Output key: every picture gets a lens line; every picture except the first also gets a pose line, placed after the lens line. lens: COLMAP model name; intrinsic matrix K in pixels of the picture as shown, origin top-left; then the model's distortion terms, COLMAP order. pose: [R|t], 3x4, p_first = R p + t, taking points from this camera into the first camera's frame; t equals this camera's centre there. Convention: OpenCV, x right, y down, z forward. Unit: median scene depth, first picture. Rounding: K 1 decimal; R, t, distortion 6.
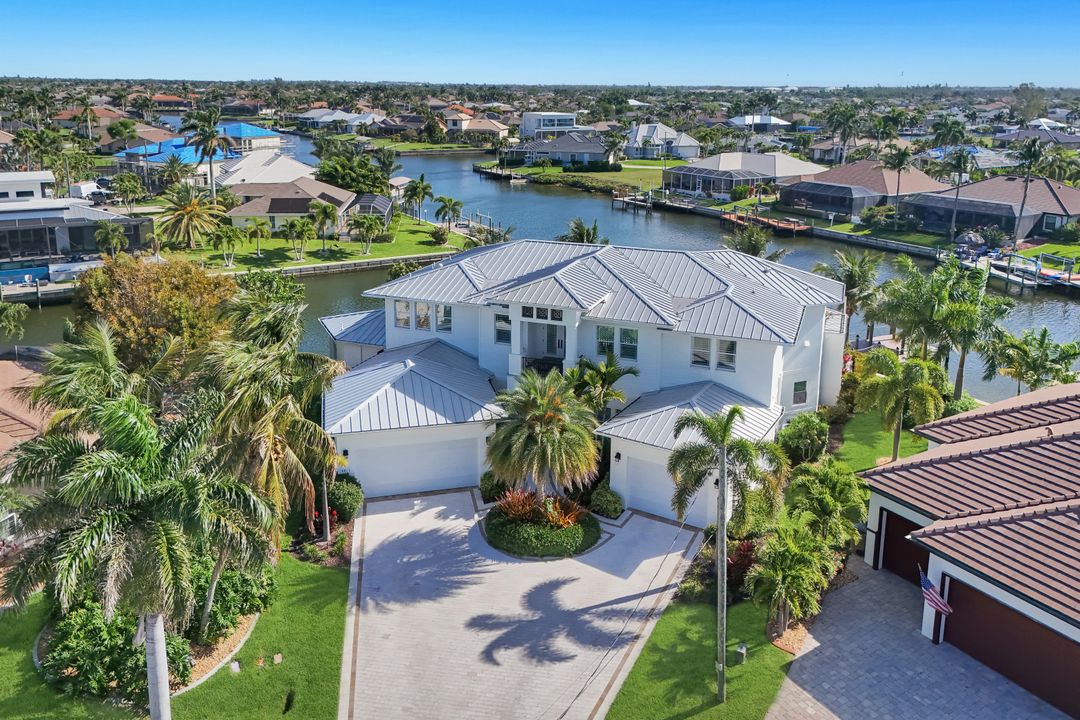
lens RADIAL K [[834.3, 0, 538.5], [0, 834.3, 373.8], [0, 0, 1]] dist [0.034874, -0.057368]
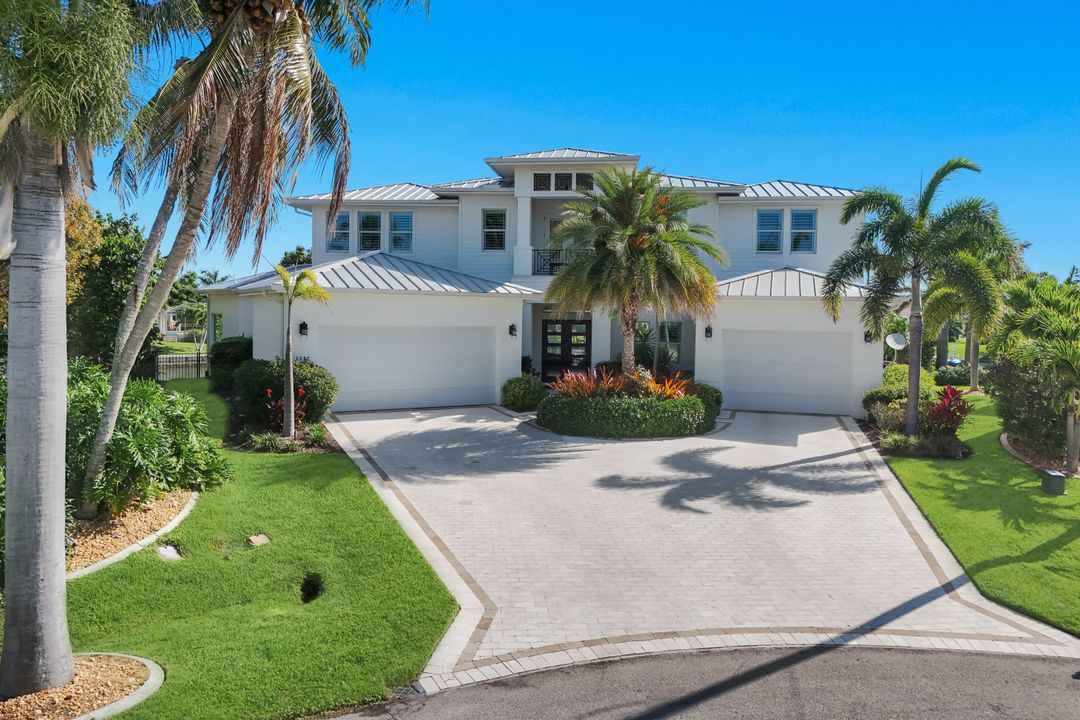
lens RADIAL K [[834.3, 0, 538.5], [0, 834.3, 373.8], [0, 0, 1]] dist [0.034874, -0.057368]
pose [[0.967152, -0.007671, 0.254083, -0.227639], [0.079738, 0.958250, -0.274588, 0.322582], [-0.241368, 0.285828, 0.927385, 0.400237]]
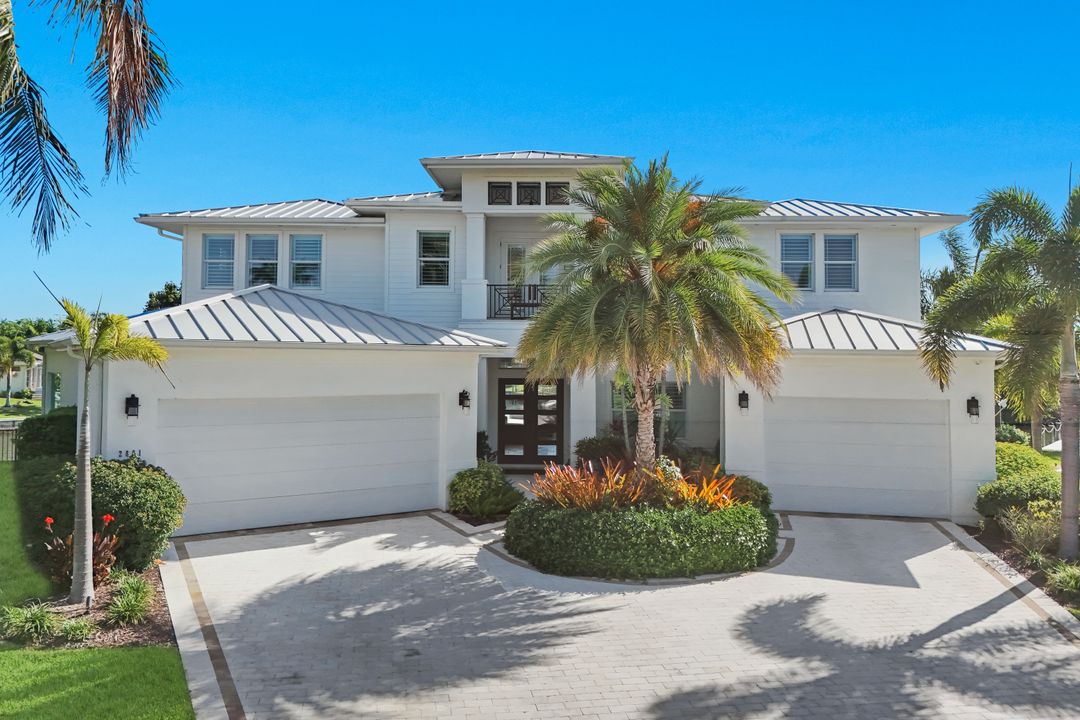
lens RADIAL K [[834.3, 0, 538.5], [0, 834.3, 373.8], [0, 0, 1]] dist [0.034874, -0.057368]
pose [[0.942434, 0.000167, 0.334392, -0.189458], [0.111972, 0.942113, -0.316047, 0.233282], [-0.315088, 0.335297, 0.887860, 0.606244]]
